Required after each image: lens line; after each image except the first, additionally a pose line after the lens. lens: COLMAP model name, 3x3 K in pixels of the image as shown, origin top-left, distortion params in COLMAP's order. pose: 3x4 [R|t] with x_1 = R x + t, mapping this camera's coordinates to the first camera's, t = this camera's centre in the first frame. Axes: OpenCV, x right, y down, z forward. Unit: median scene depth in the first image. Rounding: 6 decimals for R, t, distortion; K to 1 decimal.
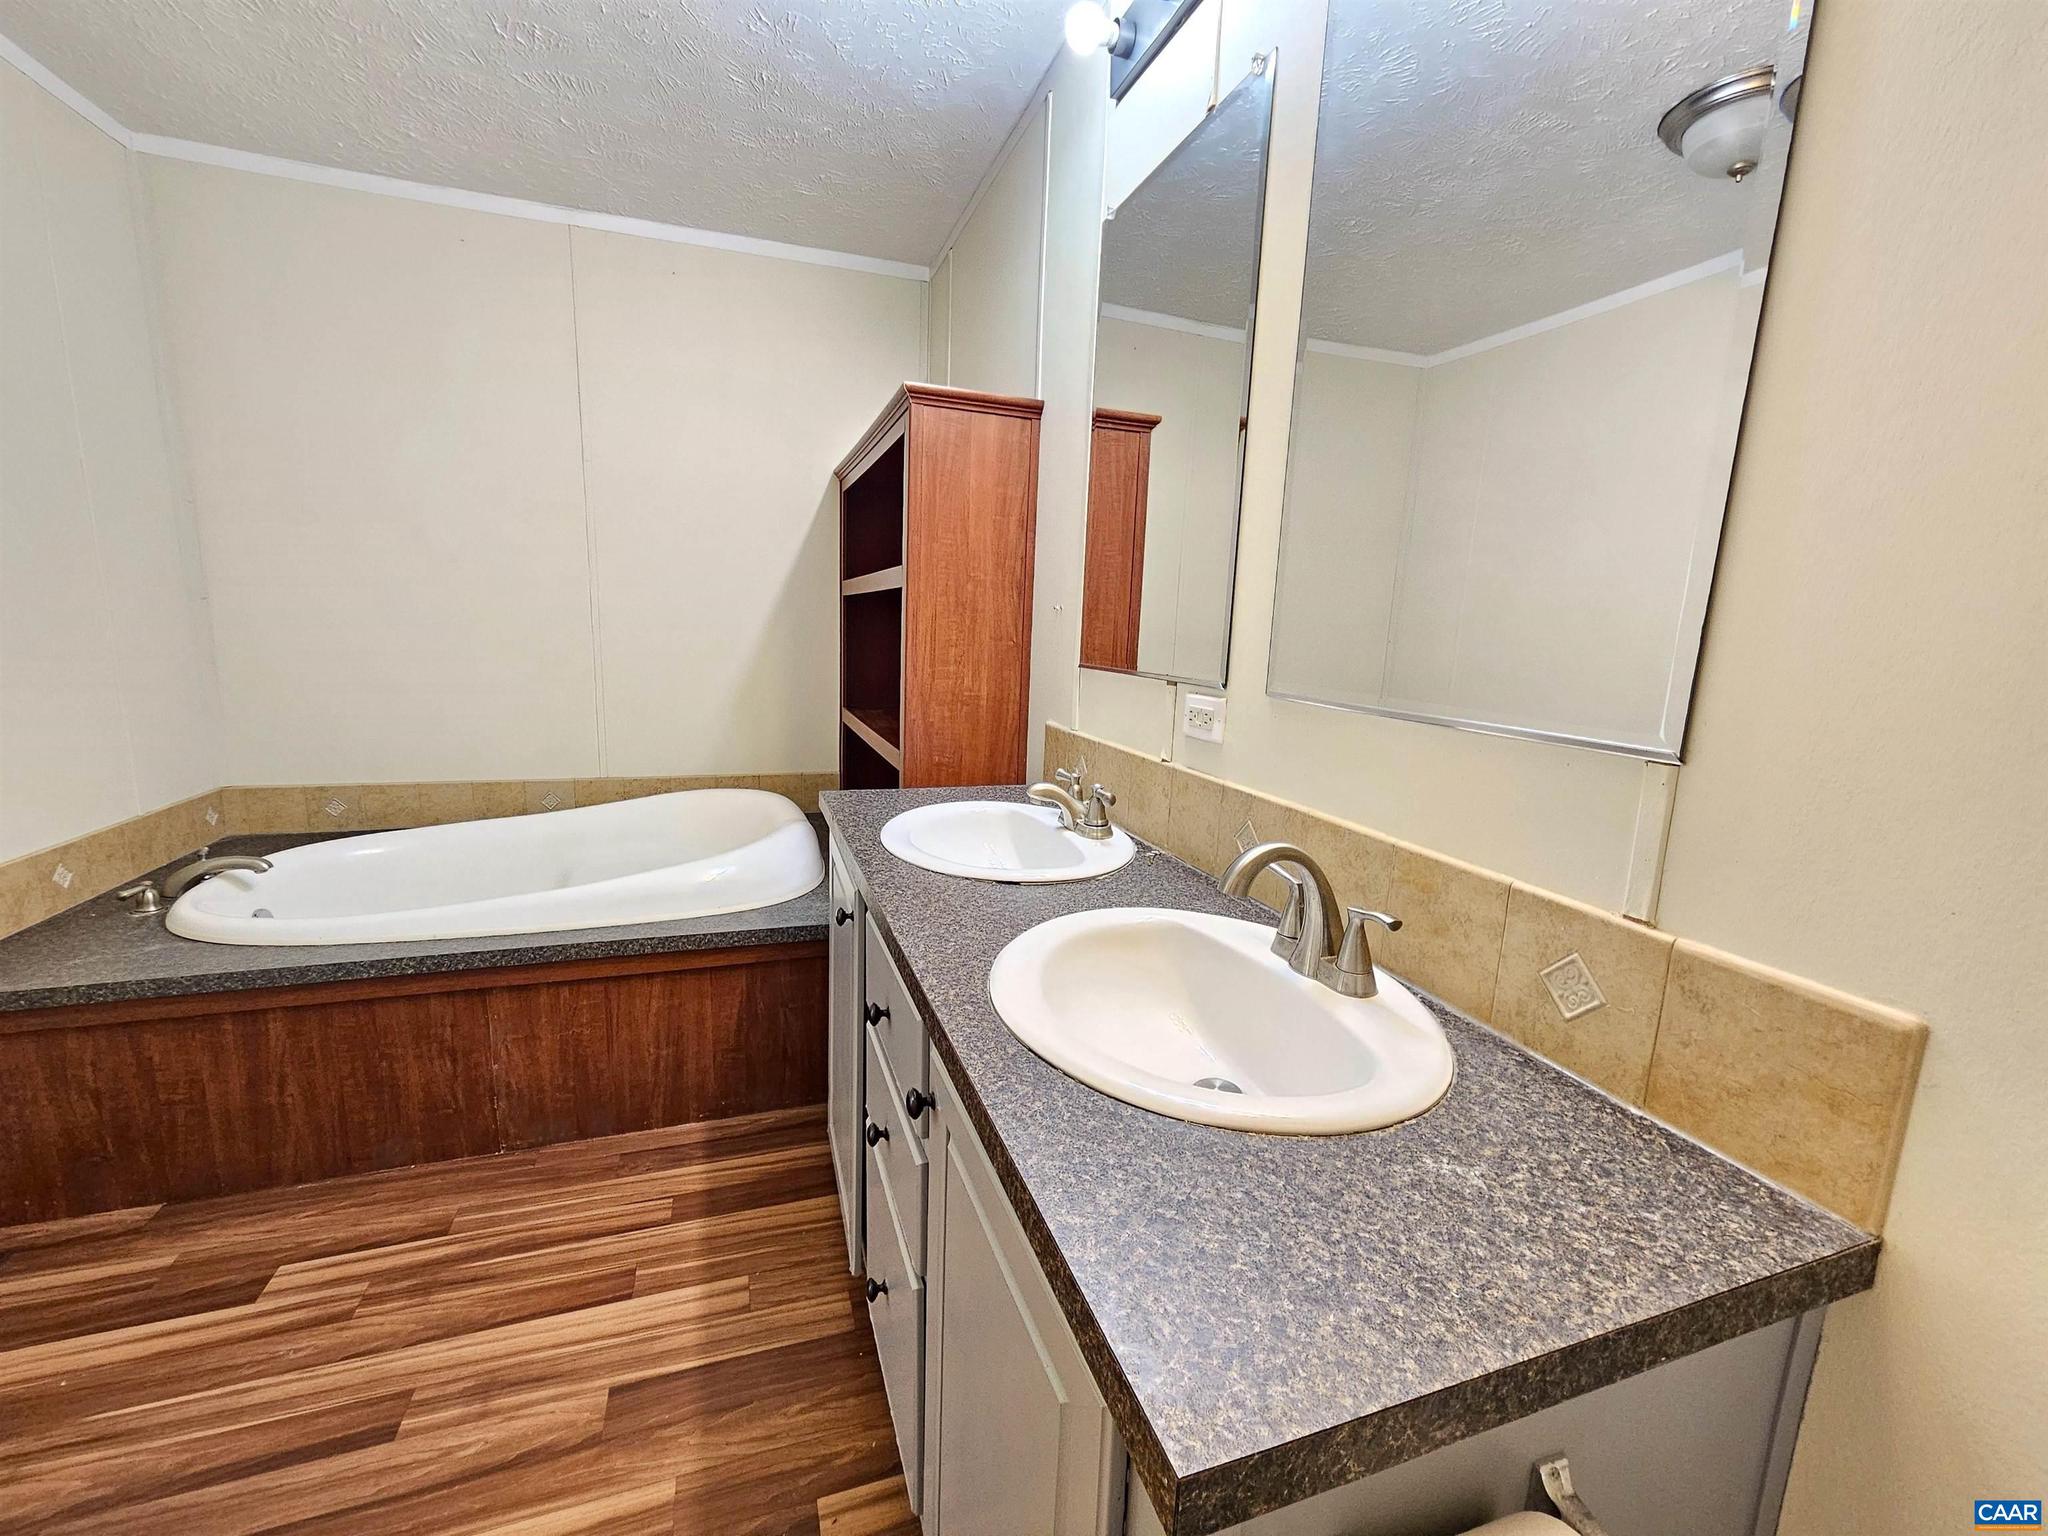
lens RADIAL K [[851.5, 0, 1020.0], [0, 851.5, 769.4], [0, 0, 1]] dist [-0.001029, -0.000181]
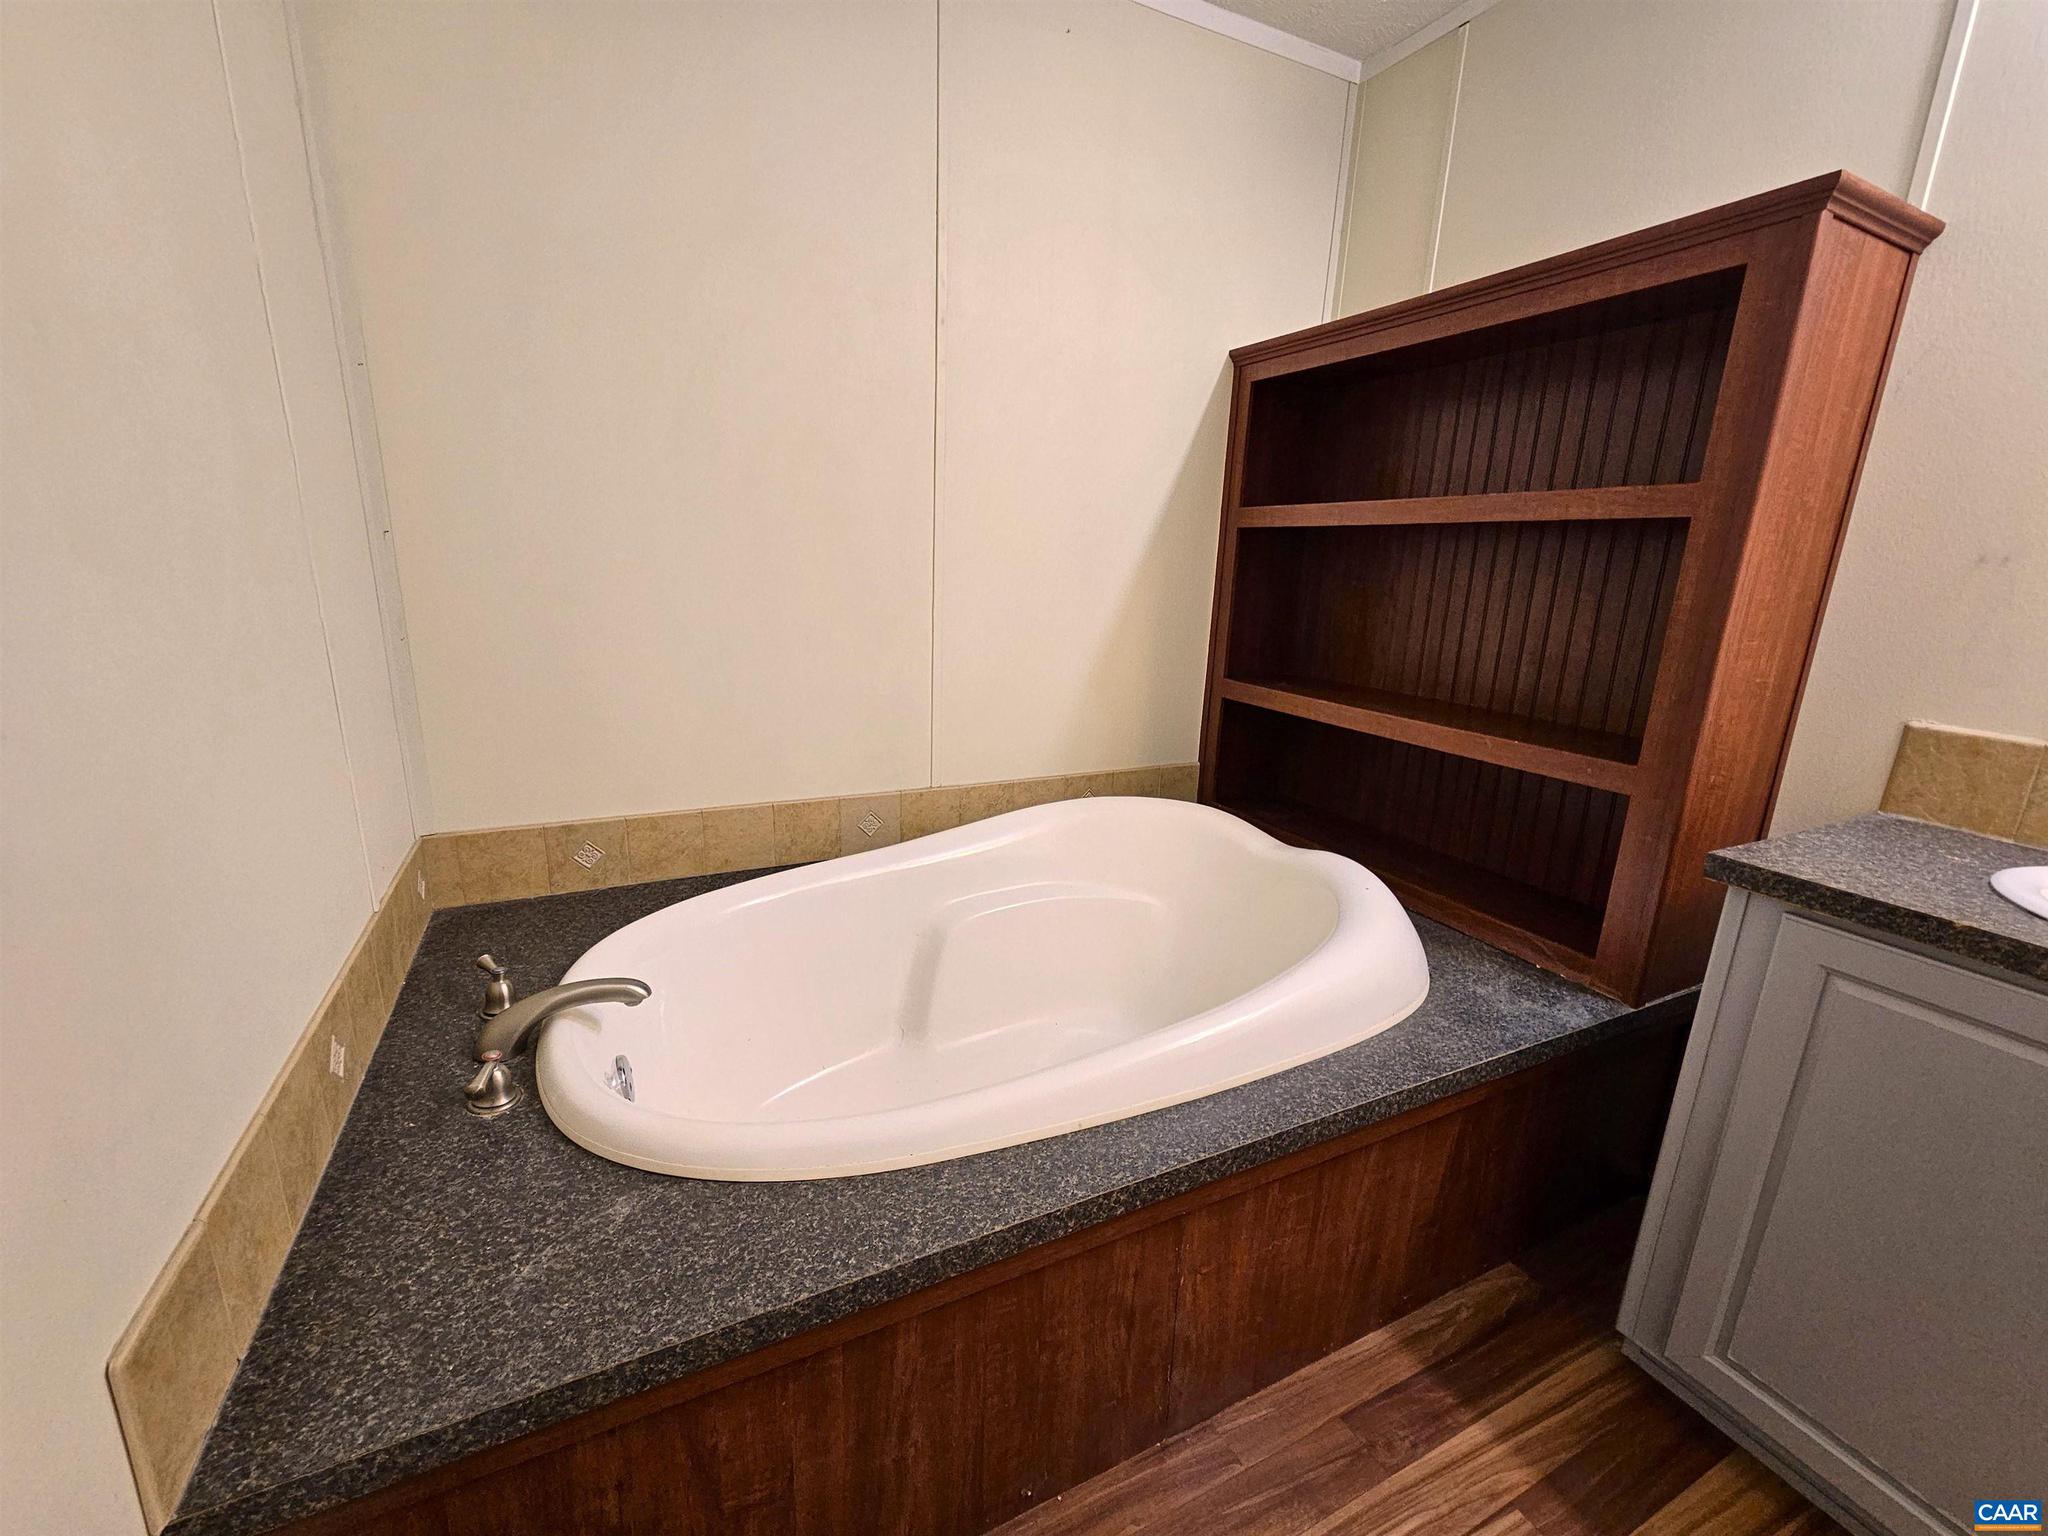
lens RADIAL K [[851.5, 0, 1020.0], [0, 851.5, 769.4], [0, 0, 1]] dist [-0.001029, -0.000181]
pose [[0.992073, -0.035027, 0.120682, -0.769774], [0.025189, 0.996305, 0.082106, -0.094809], [-0.123112, -0.078415, 0.989290, 0.431807]]
